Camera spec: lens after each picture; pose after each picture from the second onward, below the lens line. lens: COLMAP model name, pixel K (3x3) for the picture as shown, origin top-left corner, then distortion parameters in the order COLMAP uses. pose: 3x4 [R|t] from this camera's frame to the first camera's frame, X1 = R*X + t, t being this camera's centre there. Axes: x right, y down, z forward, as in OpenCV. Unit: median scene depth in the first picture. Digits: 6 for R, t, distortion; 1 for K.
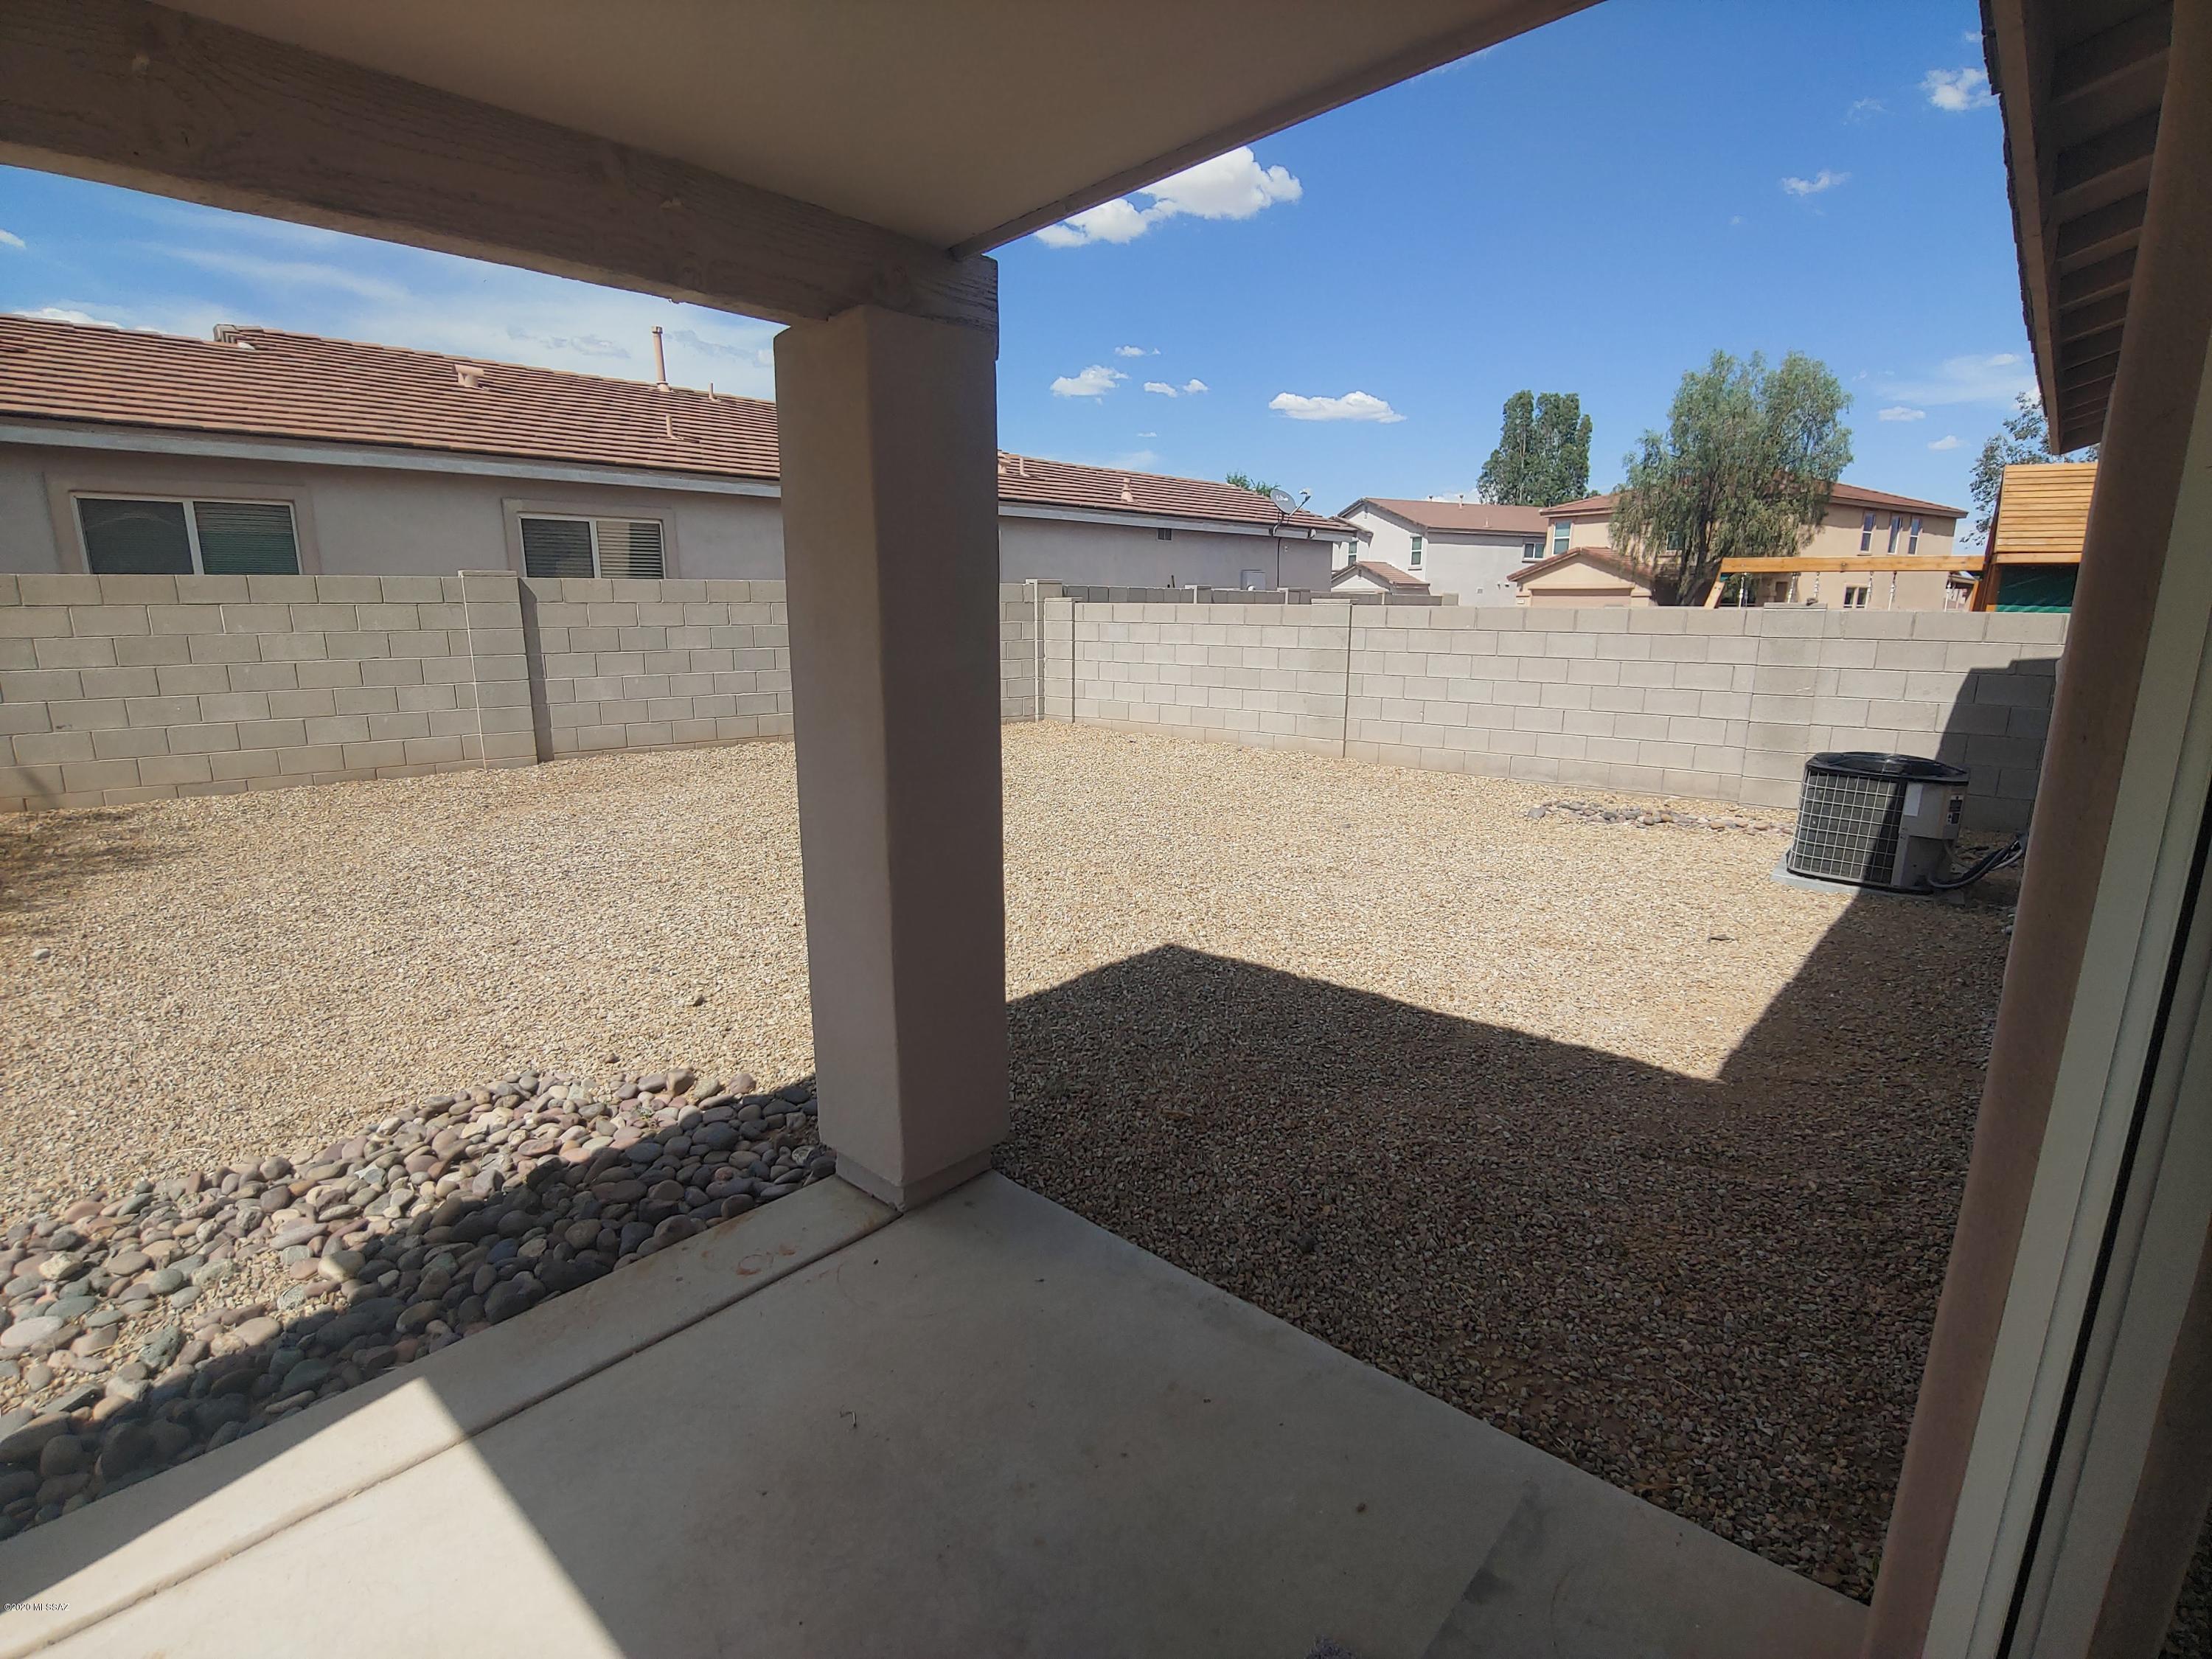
lens RADIAL K [[1053.0, 0, 1097.1], [0, 1053.0, 839.8], [0, 0, 1]] dist [-0.013593, -0.001899]
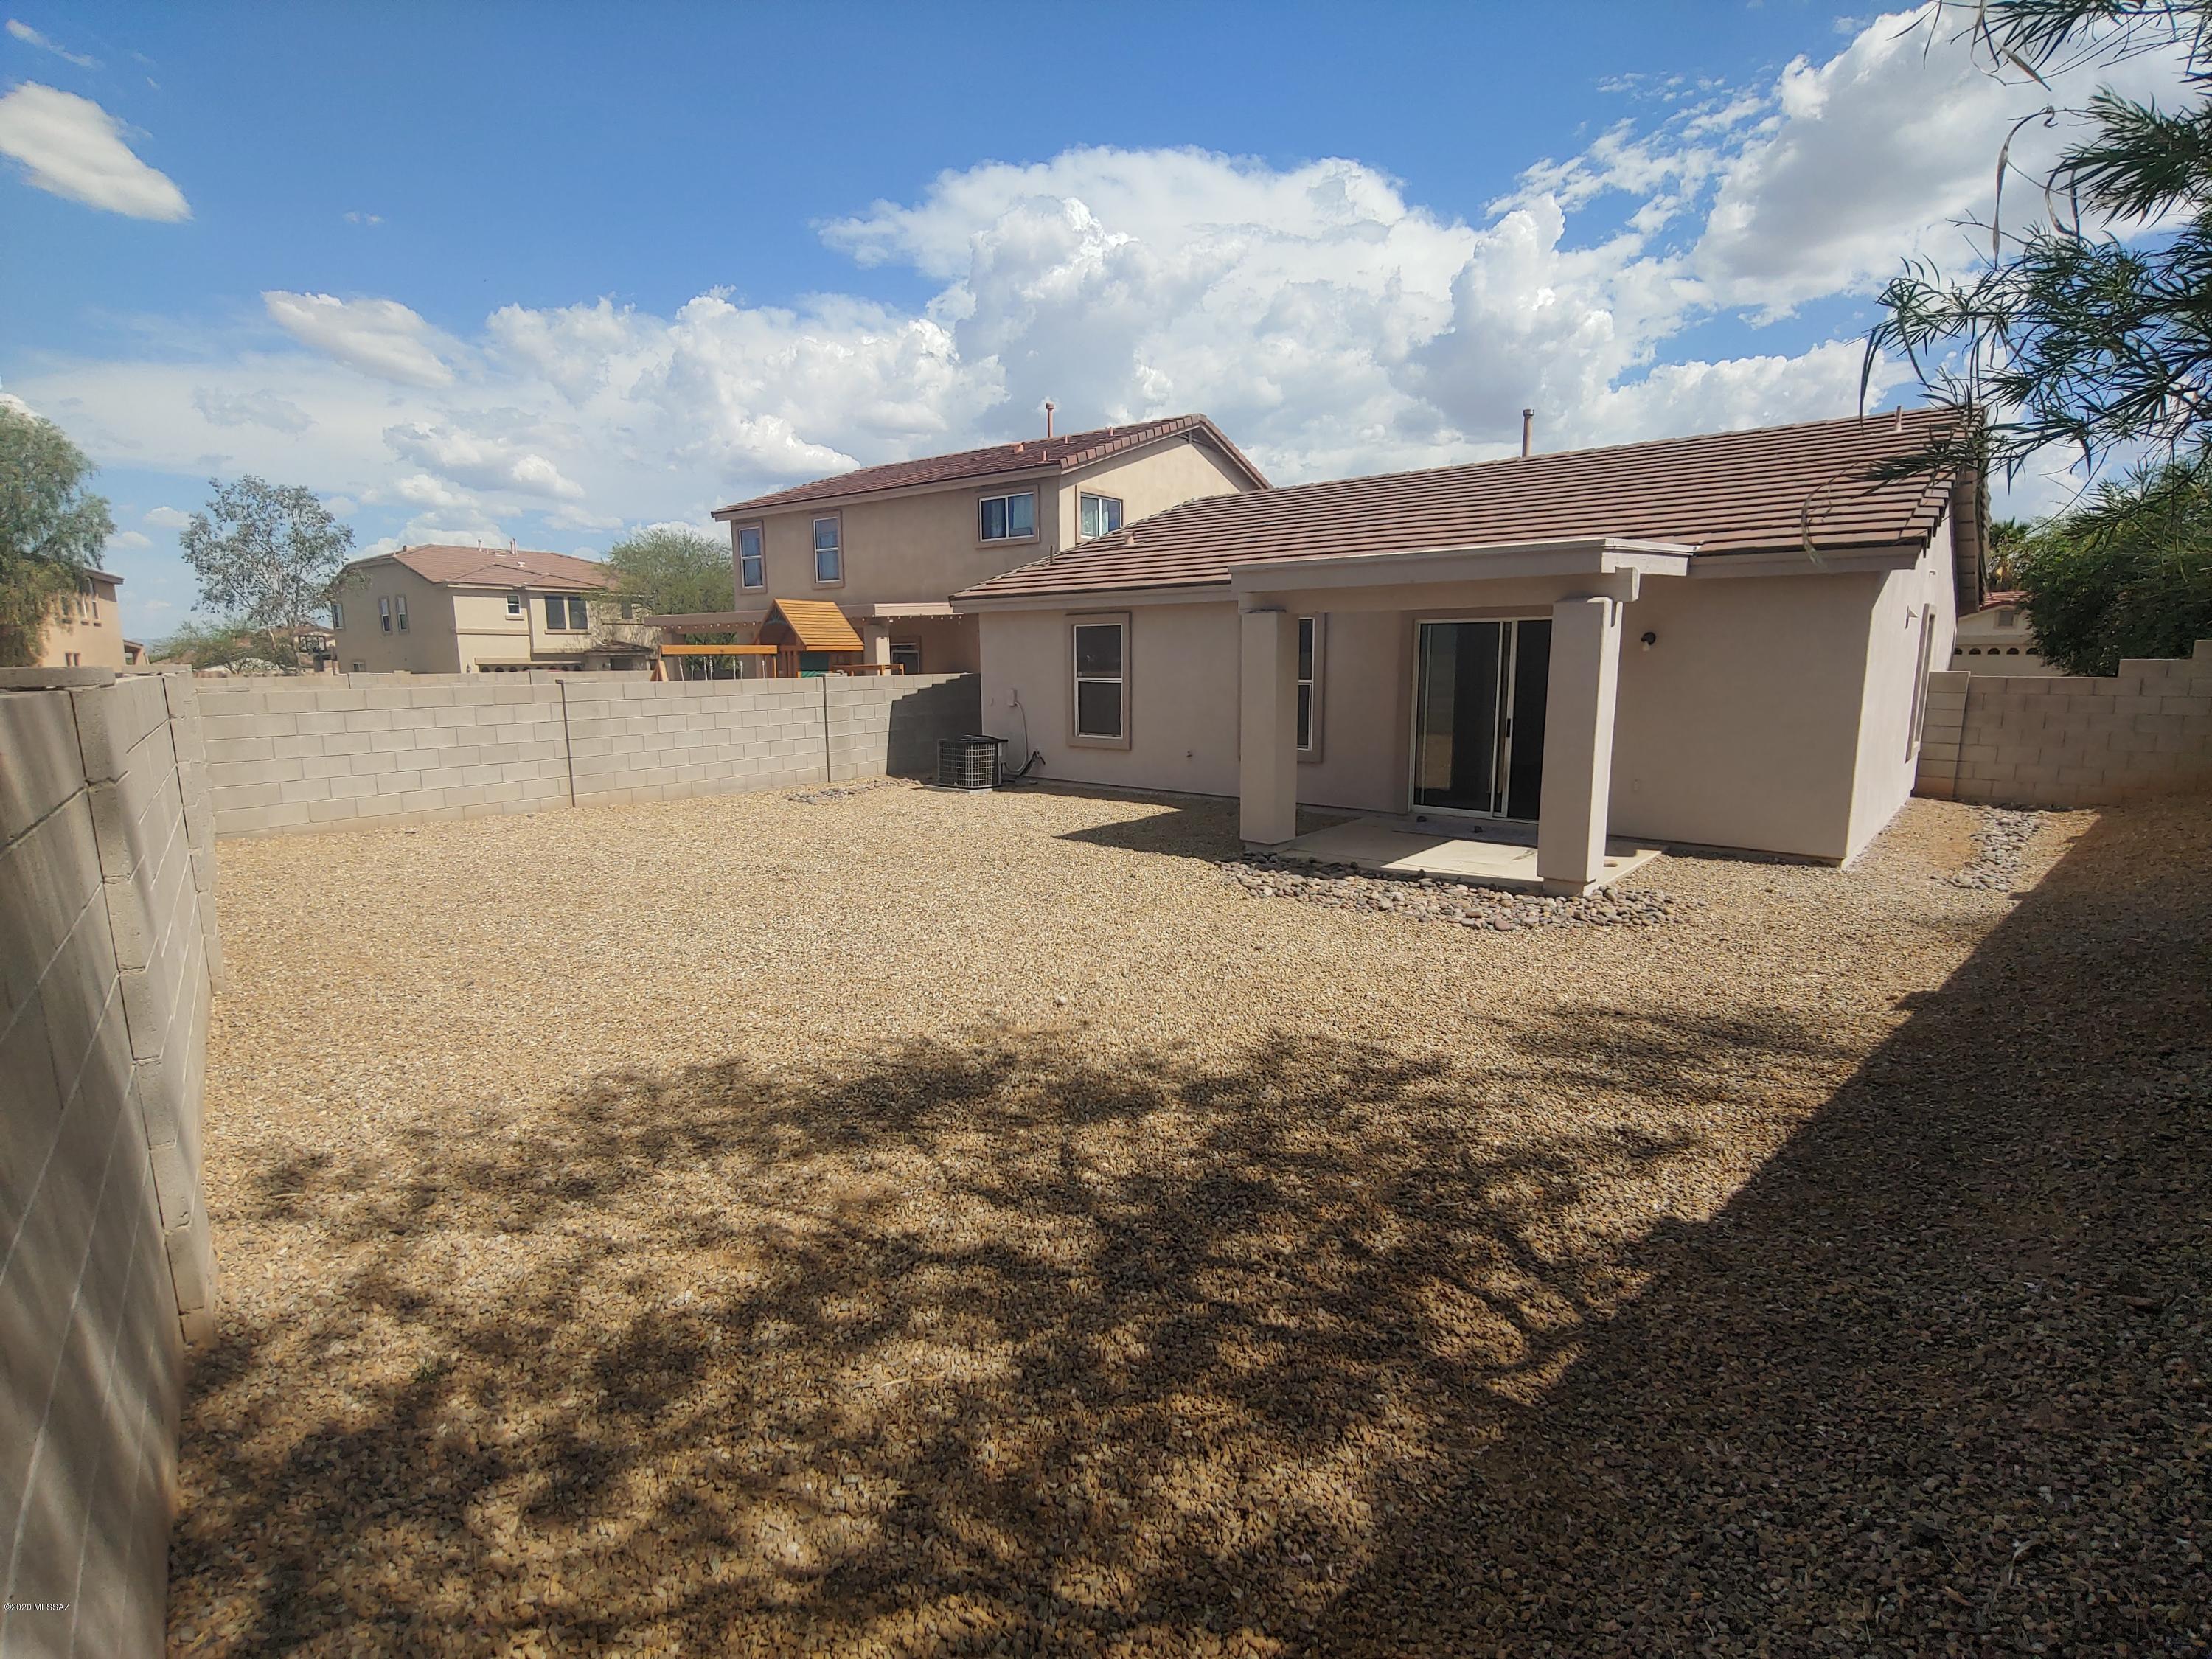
lens RADIAL K [[1078.2, 0, 1080.5], [0, 1078.2, 827.1], [0, 0, 1]] dist [-0.000408, -0.008877]
pose [[0.003473, -0.160347, 0.987055, -3.347740], [0.230128, 0.960696, 0.155256, -0.401959], [-0.973154, 0.226610, 0.040237, 1.366441]]
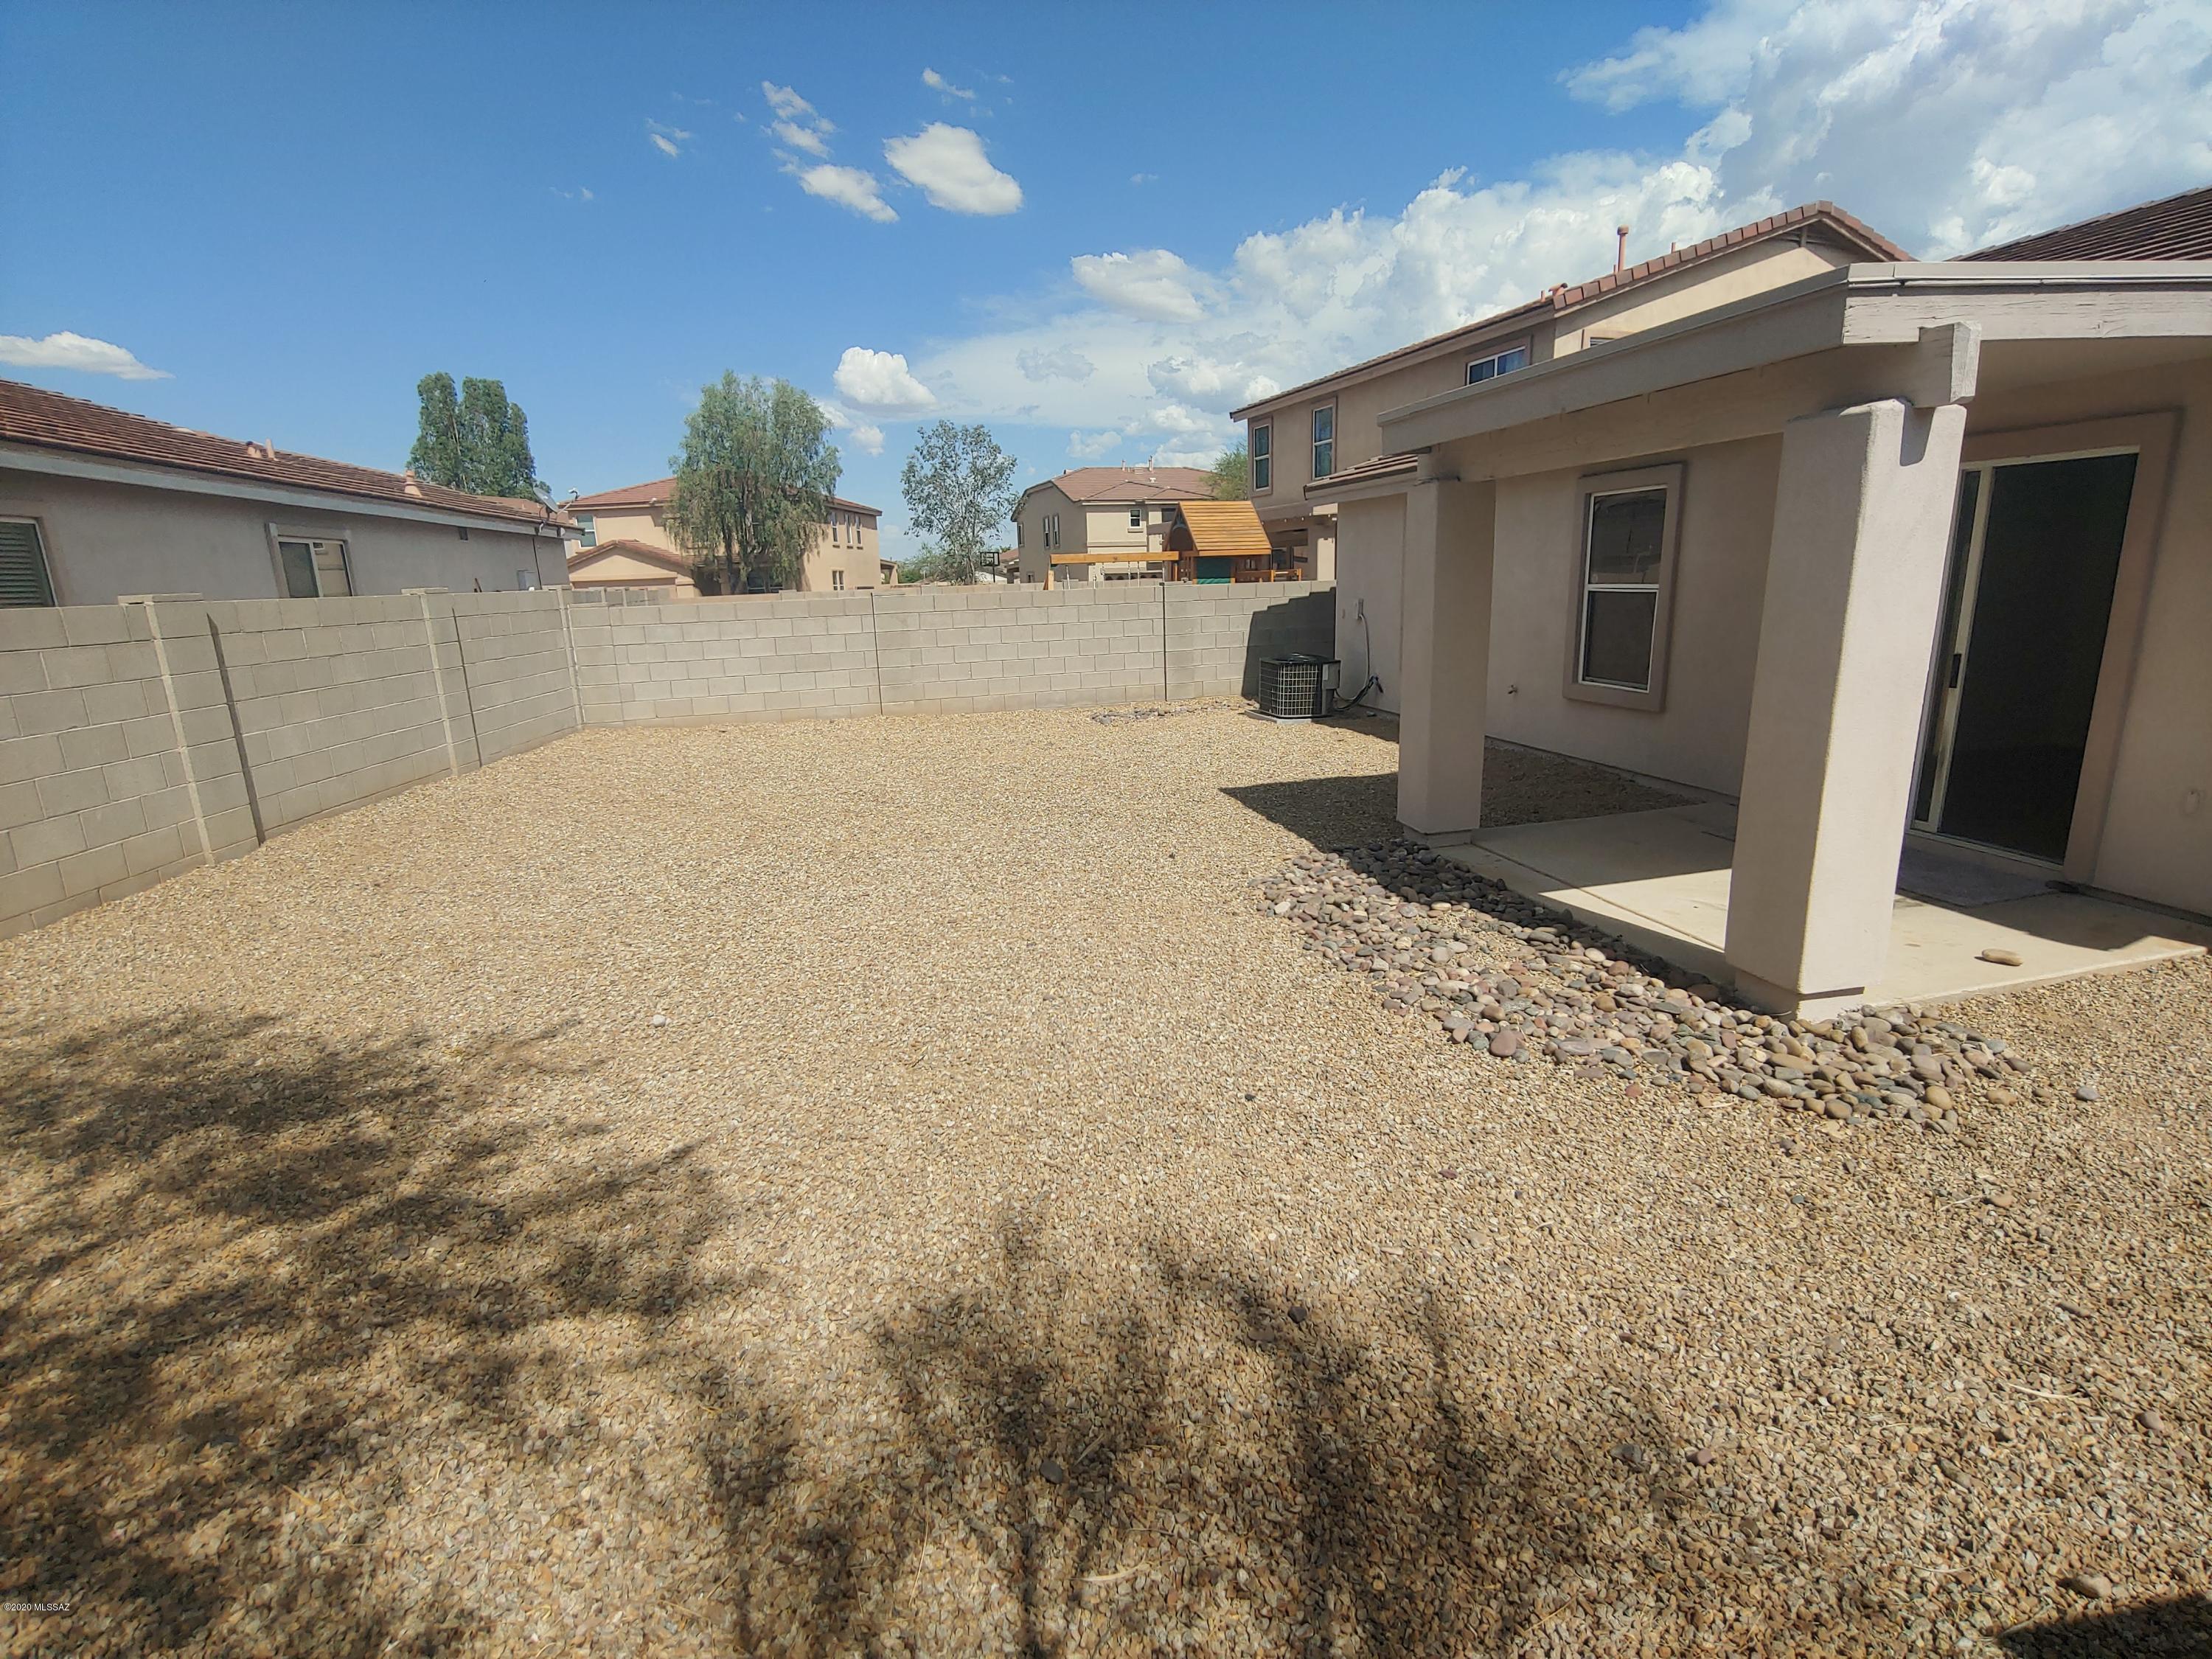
lens RADIAL K [[1053.0, 0, 1097.1], [0, 1053.0, 839.8], [0, 0, 1]] dist [-0.013593, -0.001899]
pose [[0.578501, -0.221680, 0.784981, -2.254295], [0.214056, 0.969892, 0.116147, -0.102006], [-0.787094, 0.100839, 0.608535, 0.179858]]
